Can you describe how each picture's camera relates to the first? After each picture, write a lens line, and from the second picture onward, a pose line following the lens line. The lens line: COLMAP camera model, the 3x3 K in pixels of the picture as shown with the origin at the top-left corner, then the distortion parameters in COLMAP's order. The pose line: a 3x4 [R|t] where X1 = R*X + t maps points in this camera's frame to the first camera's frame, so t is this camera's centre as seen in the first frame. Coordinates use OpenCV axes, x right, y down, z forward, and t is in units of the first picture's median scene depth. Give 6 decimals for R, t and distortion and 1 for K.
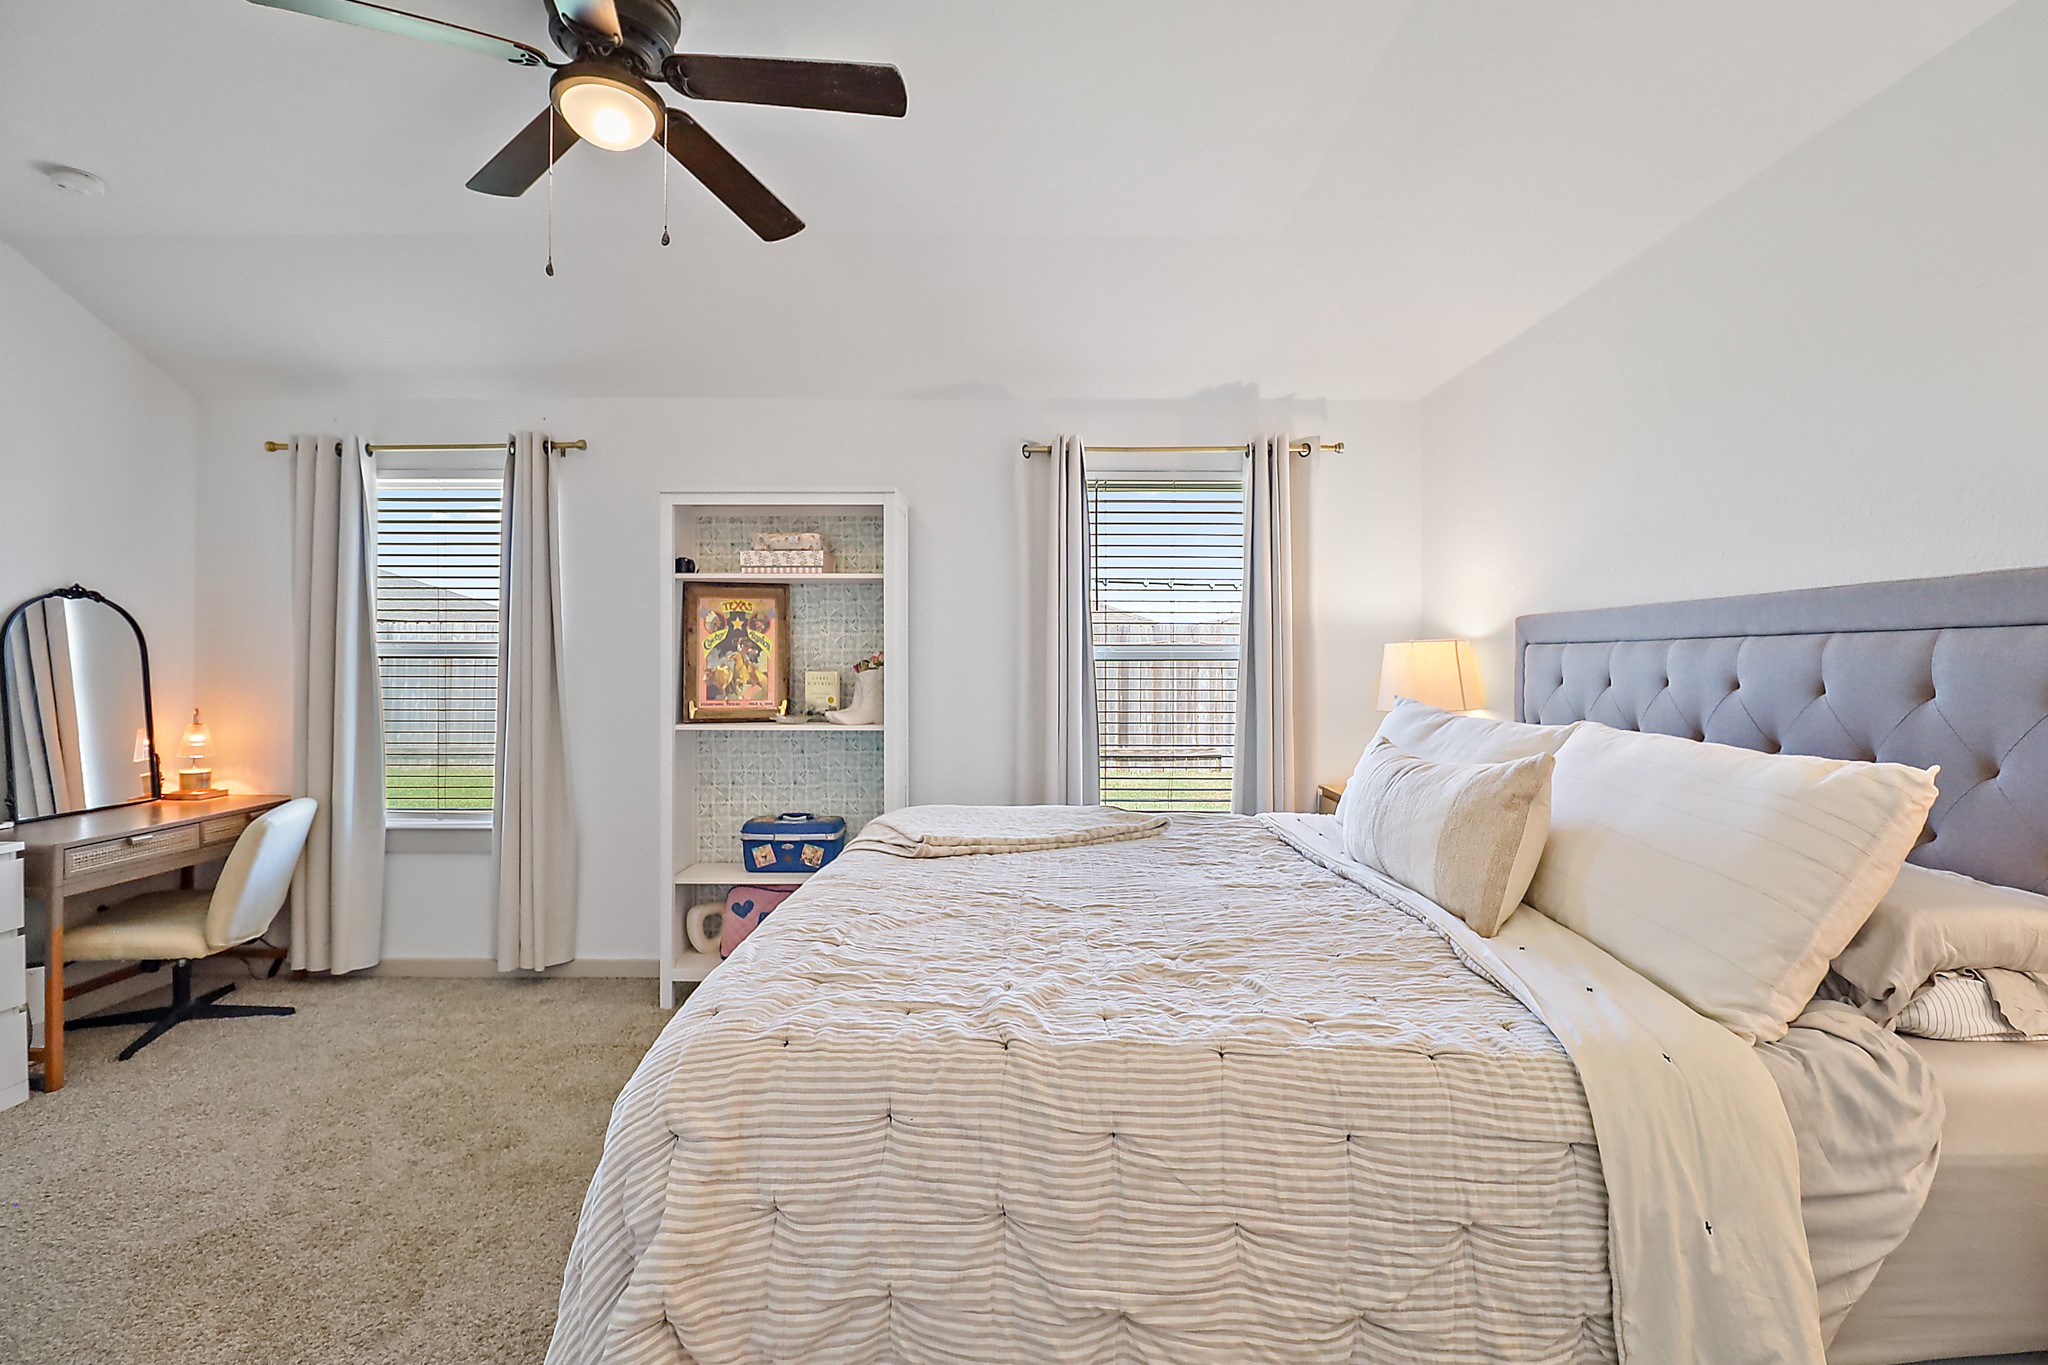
lens RADIAL K [[963.3, 0, 1026.9], [0, 963.3, 651.5], [0, 0, 1]] dist [-0.000530, -0.011767]
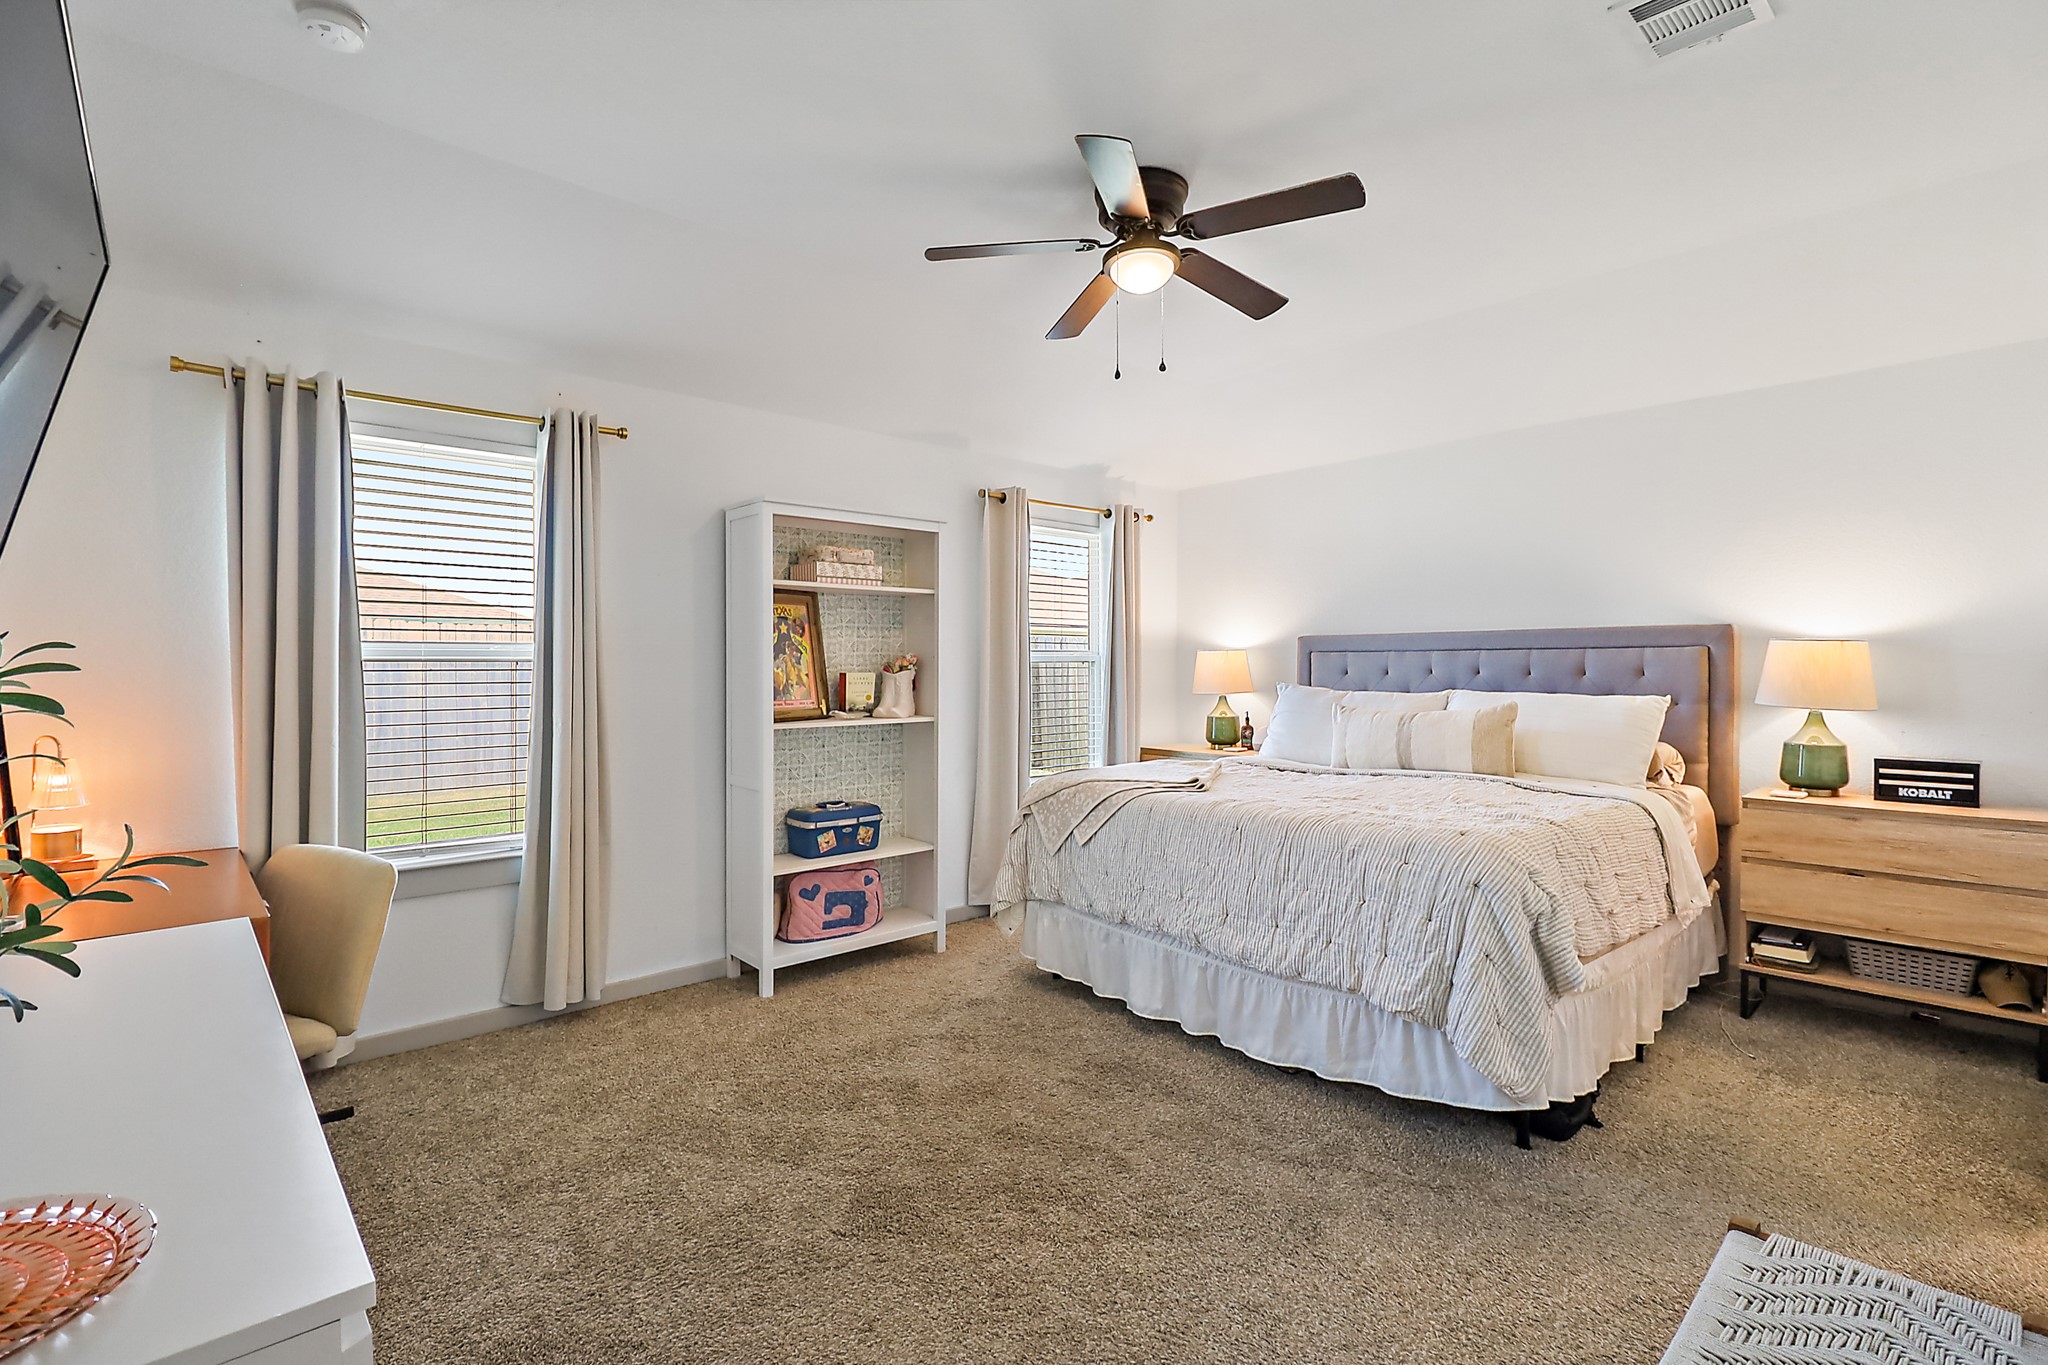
lens RADIAL K [[933.3, 0, 1025.7], [0, 933.3, 651.5], [0, 0, 1]] dist [0.001904, -0.000003]
pose [[0.744091, 0.004525, 0.668063, -0.798926], [-0.003589, 0.999990, -0.002776, -0.001251], [-0.668068, -0.000332, 0.744100, 0.059357]]
